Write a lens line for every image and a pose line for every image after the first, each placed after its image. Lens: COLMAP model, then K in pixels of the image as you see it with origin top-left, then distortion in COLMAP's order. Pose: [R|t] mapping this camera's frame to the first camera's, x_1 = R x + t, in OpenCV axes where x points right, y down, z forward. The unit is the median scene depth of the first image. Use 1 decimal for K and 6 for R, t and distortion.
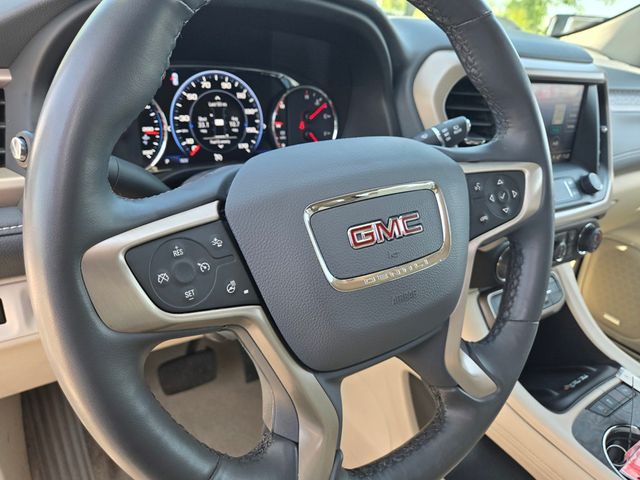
lens RADIAL K [[442.4, 0, 315.6], [0, 442.4, 237.9], [0, 0, 1]] dist [0.039448, -0.000332]
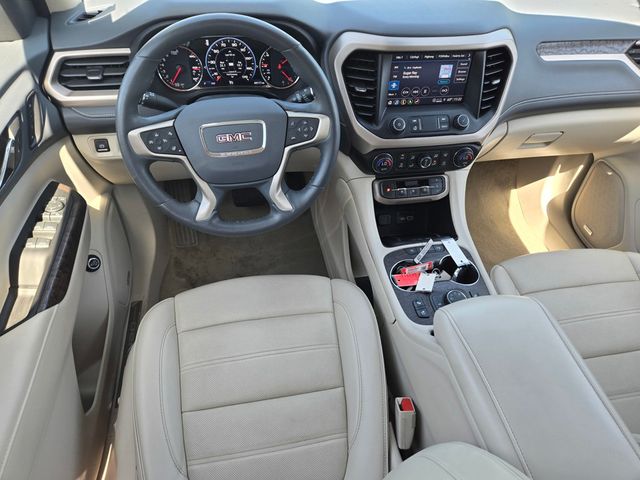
lens RADIAL K [[442.4, 0, 315.6], [0, 442.4, 237.9], [0, 0, 1]] dist [0.039448, -0.000332]
pose [[0.917842, 0.230650, -0.323059, 0.952175], [-0.127279, 0.941895, 0.310860, -0.201999], [0.375988, -0.244201, 0.893867, -0.812484]]
